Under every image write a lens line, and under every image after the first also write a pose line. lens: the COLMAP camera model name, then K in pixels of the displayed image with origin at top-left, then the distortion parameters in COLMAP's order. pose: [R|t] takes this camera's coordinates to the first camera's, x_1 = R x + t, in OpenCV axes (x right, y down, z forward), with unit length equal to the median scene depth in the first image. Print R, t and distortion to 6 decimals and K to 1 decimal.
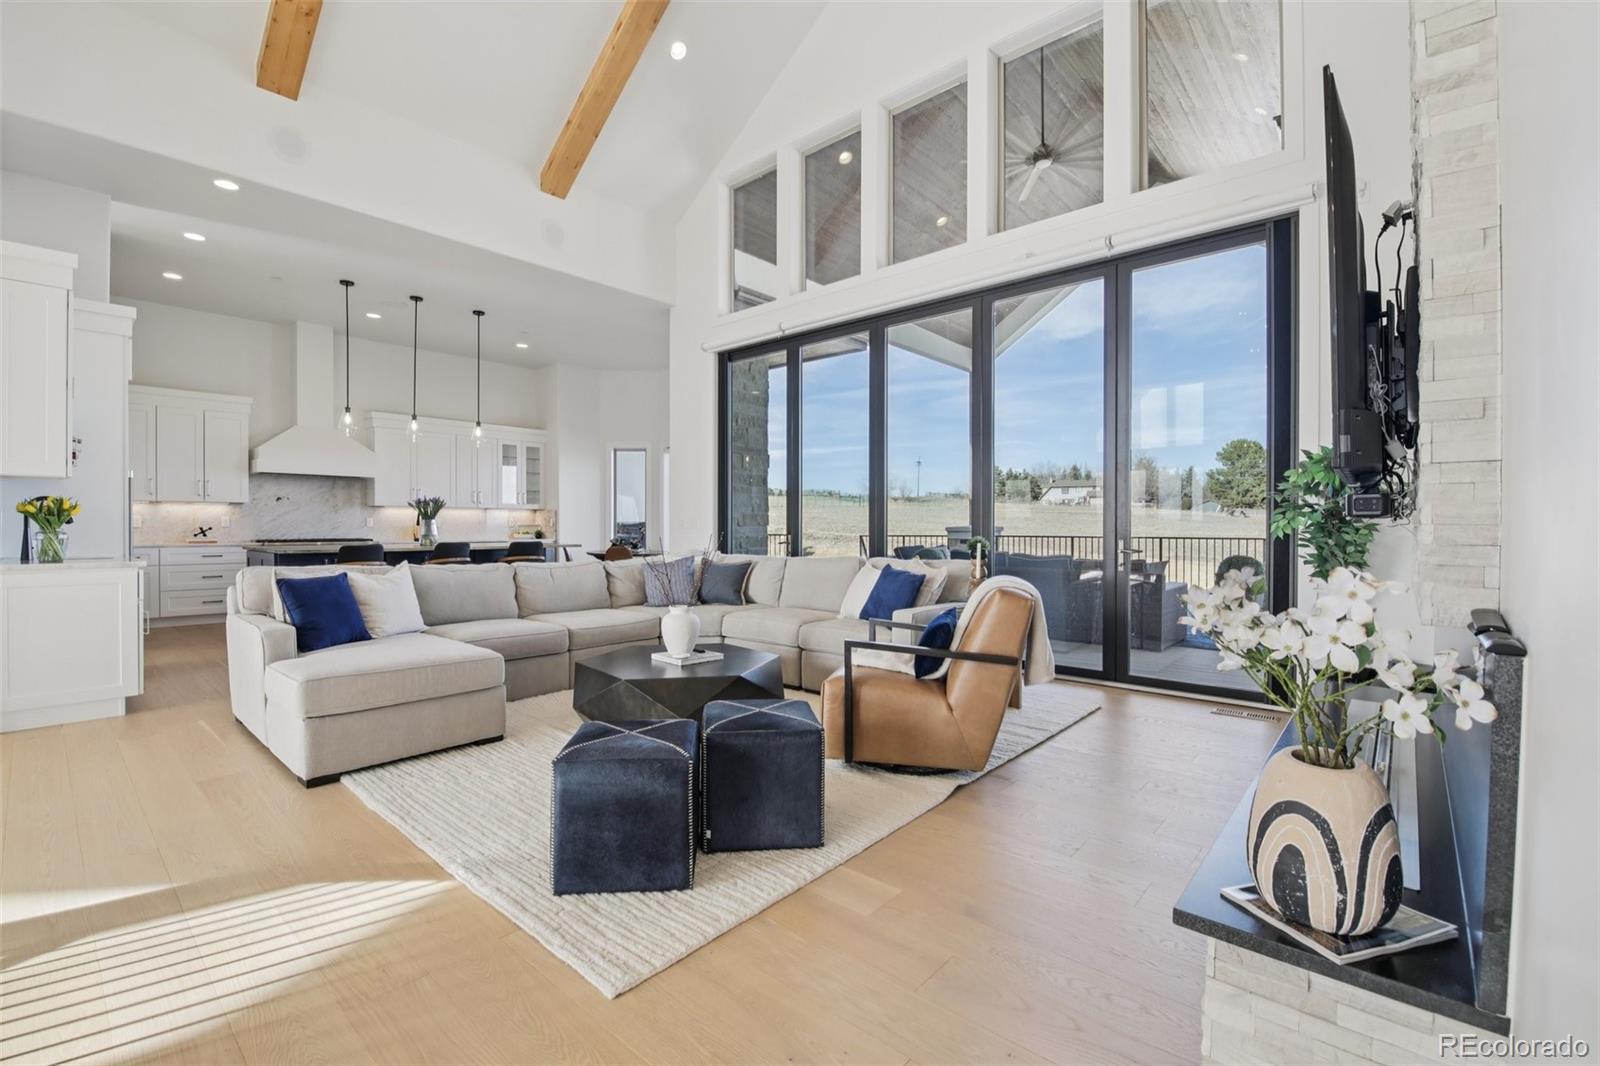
lens RADIAL K [[699.7, 0, 797.4], [0, 699.7, 527.6], [0, 0, 1]] dist [-0.010135, -0.005203]
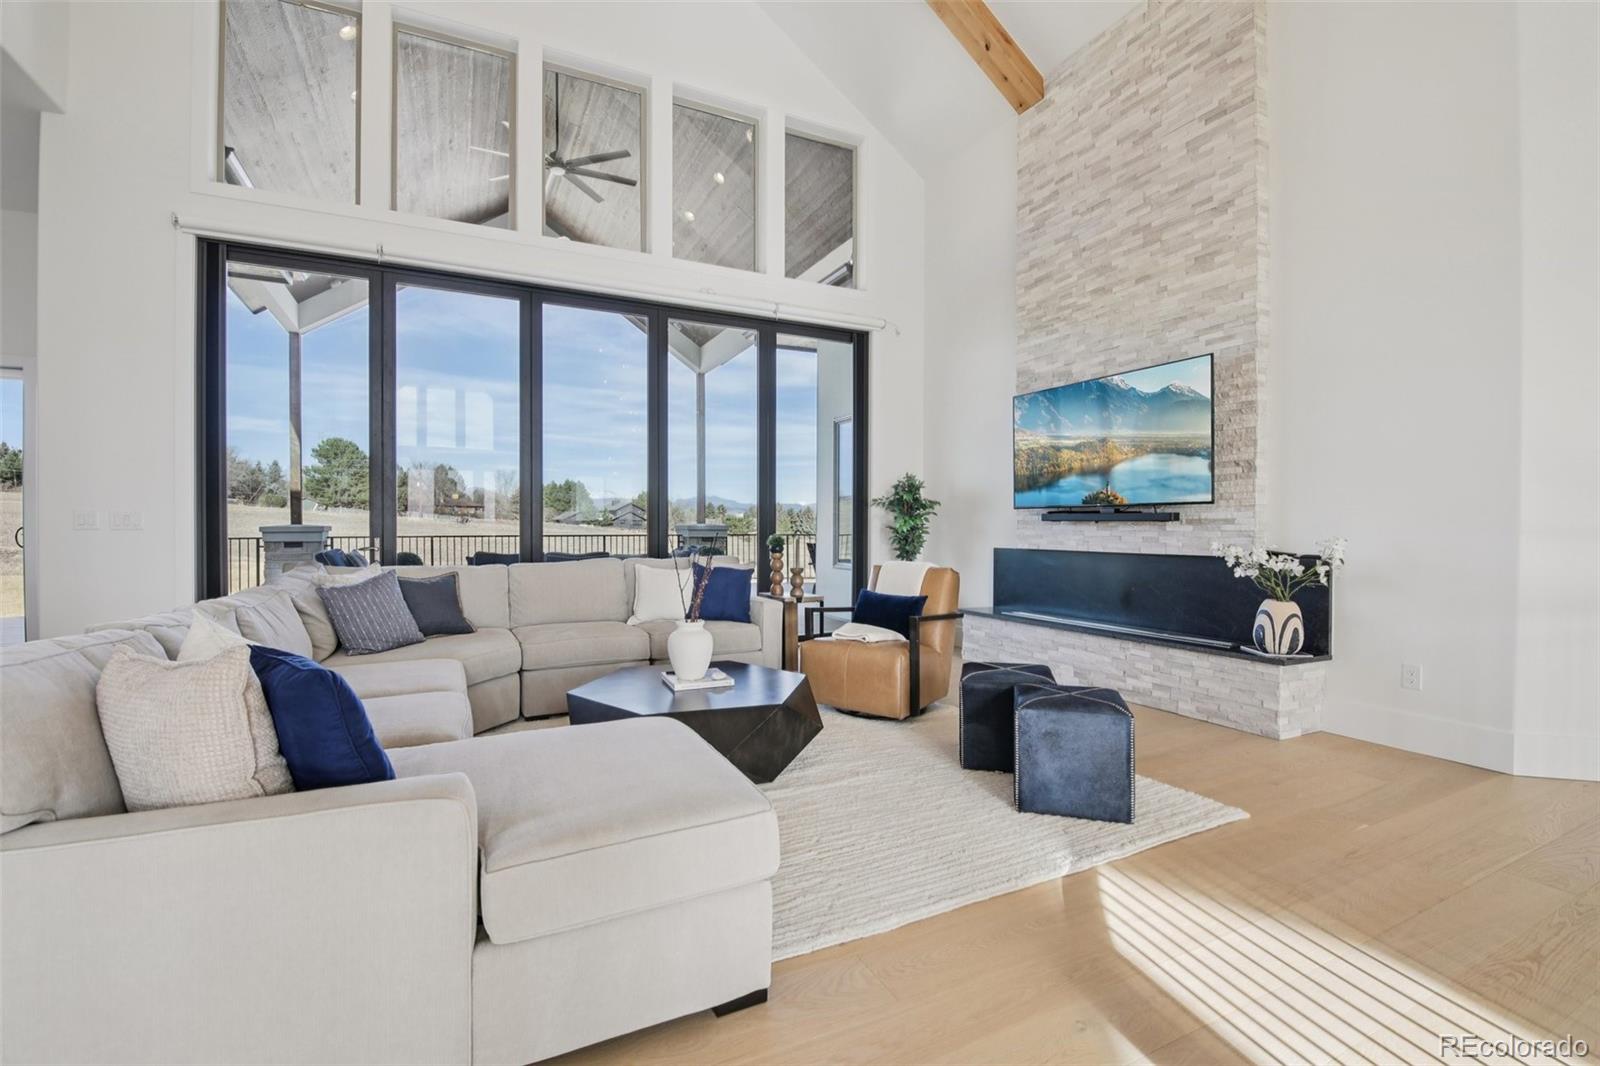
lens RADIAL K [[699.7, 0, 797.4], [0, 699.7, 527.6], [0, 0, 1]] dist [-0.010135, -0.005203]
pose [[0.369134, -0.003434, 0.929370, -0.722178], [0.002443, 0.999993, 0.002724, -0.001473], [-0.929373, 0.001265, 0.369140, 0.461350]]
